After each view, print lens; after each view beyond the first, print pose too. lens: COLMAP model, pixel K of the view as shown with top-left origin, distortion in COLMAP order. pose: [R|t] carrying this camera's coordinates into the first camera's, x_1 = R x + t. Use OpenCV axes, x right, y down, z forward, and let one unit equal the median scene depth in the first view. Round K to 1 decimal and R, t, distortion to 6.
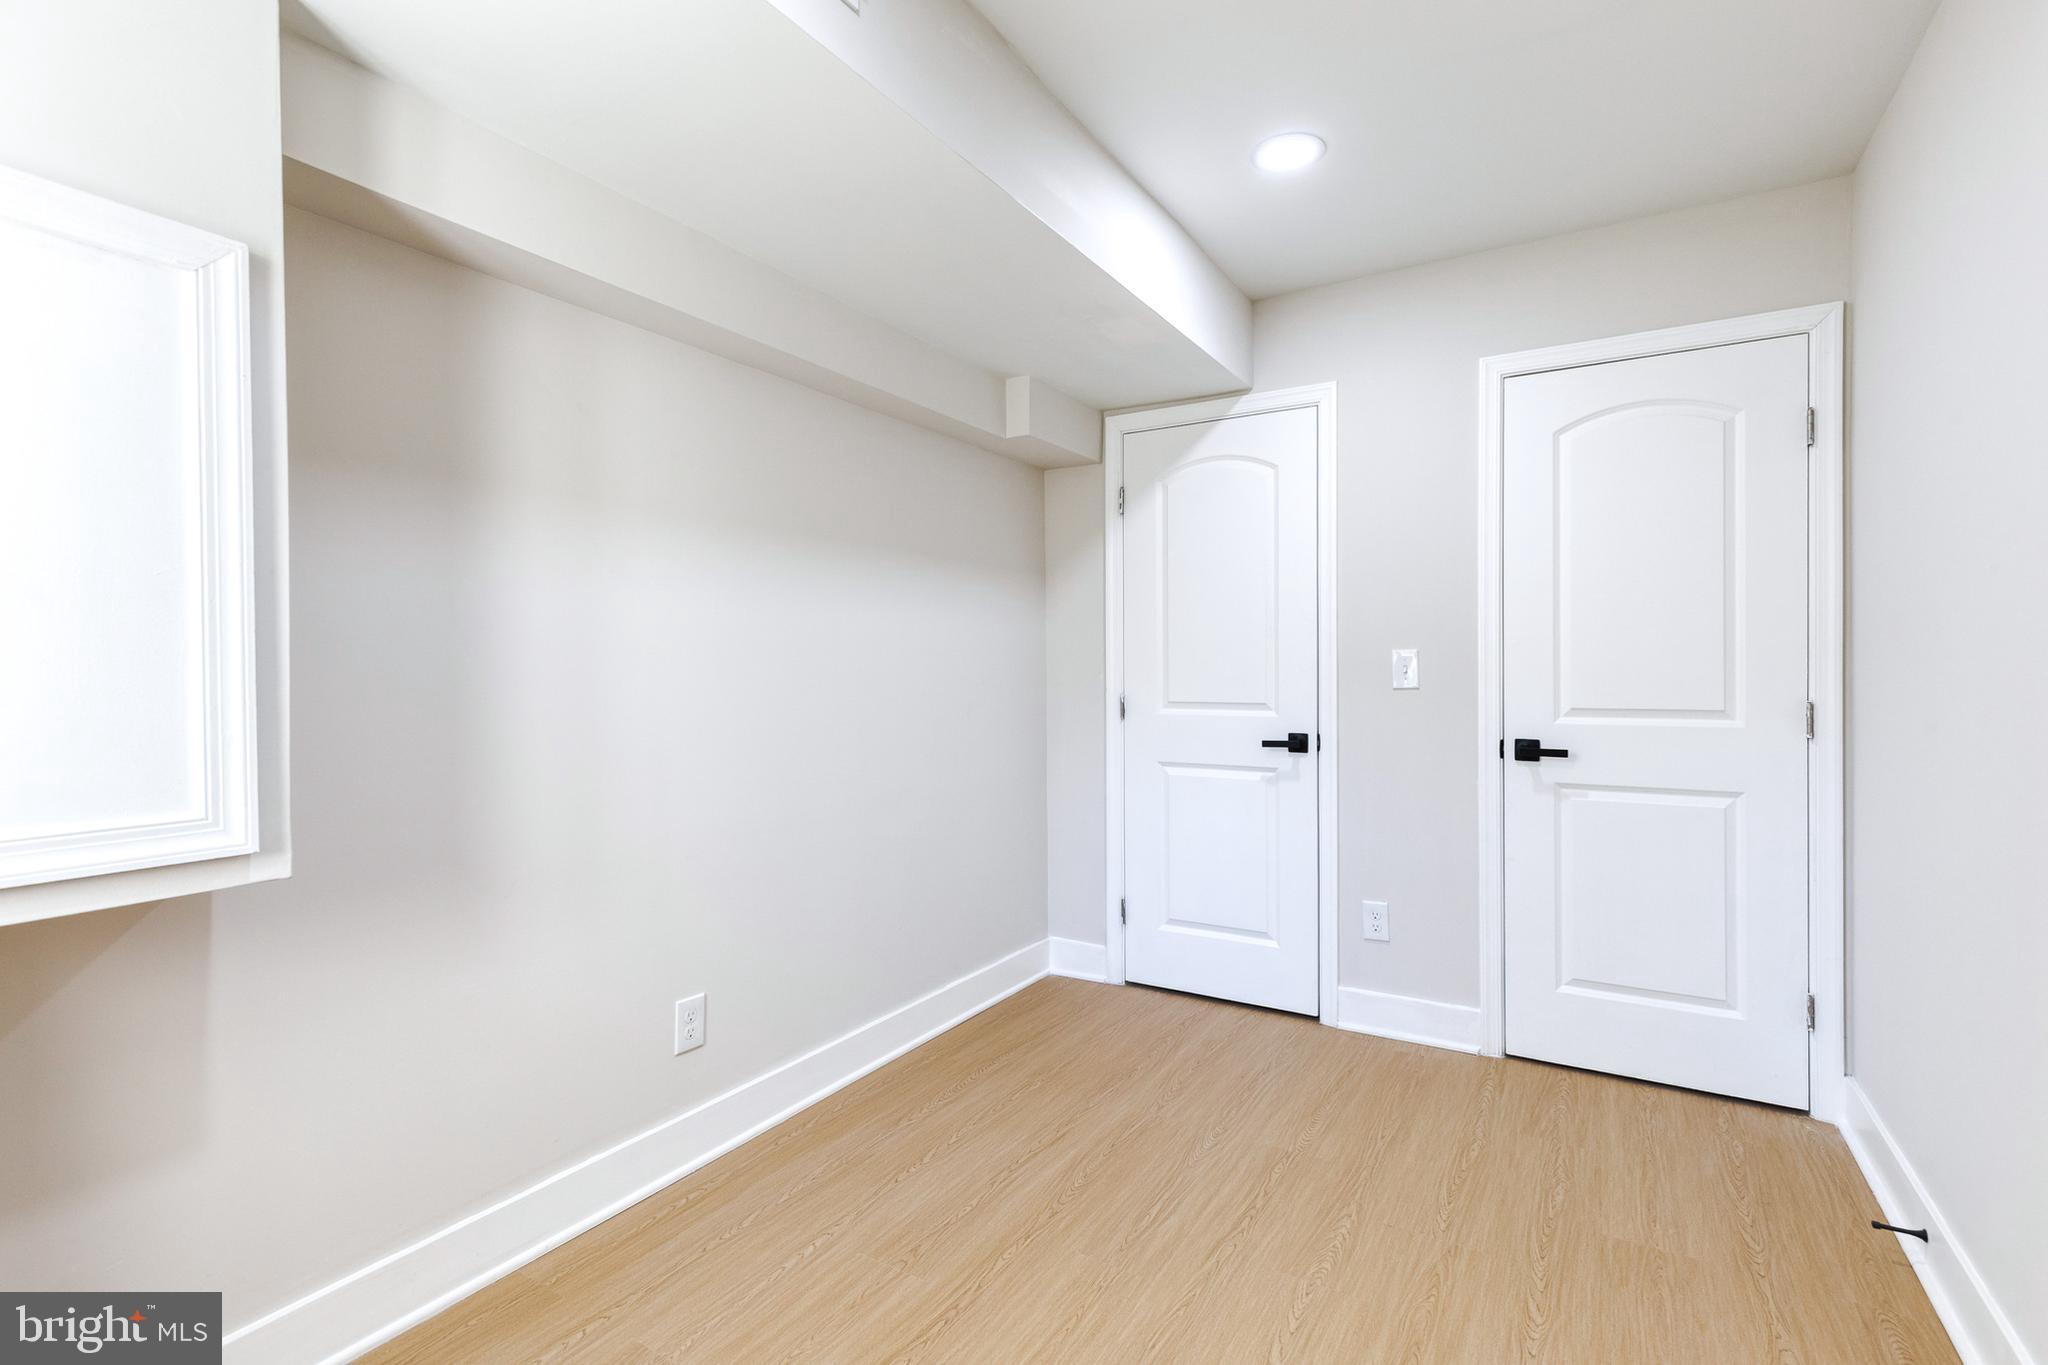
lens RADIAL K [[919.6, 0, 1031.6], [0, 919.6, 678.7], [0, 0, 1]] dist [0.001911, 0.000228]
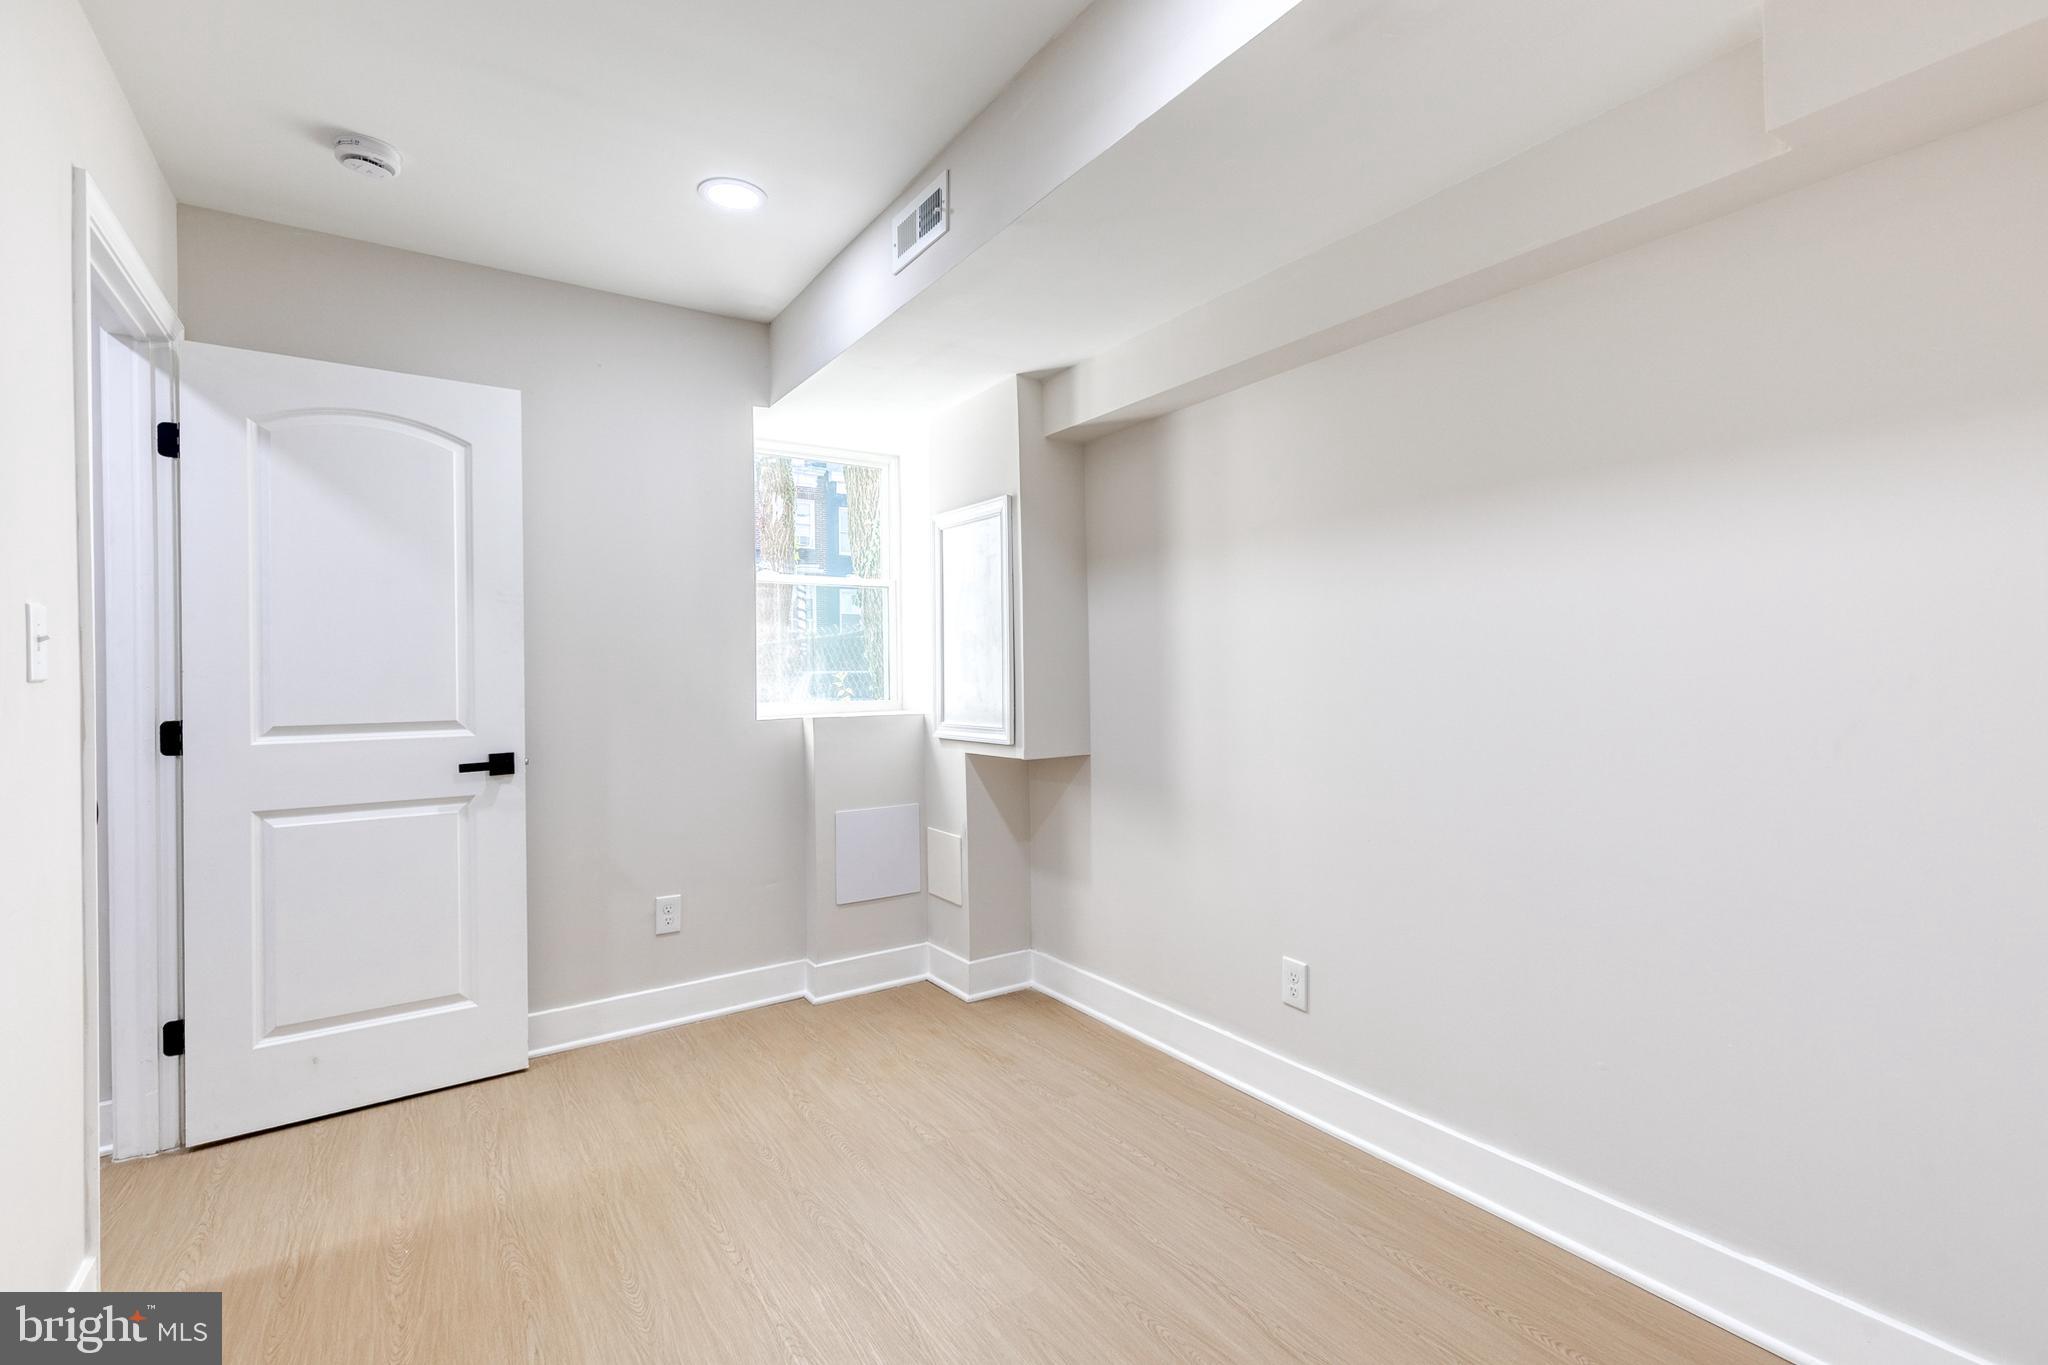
lens RADIAL K [[919.6, 0, 1031.6], [0, 919.6, 678.7], [0, 0, 1]] dist [0.001911, 0.000228]
pose [[-0.411335, 0.013328, -0.911387, 0.871277], [0.007118, 0.999910, 0.011410, -0.006644], [0.911457, -0.001794, -0.411393, 1.336011]]
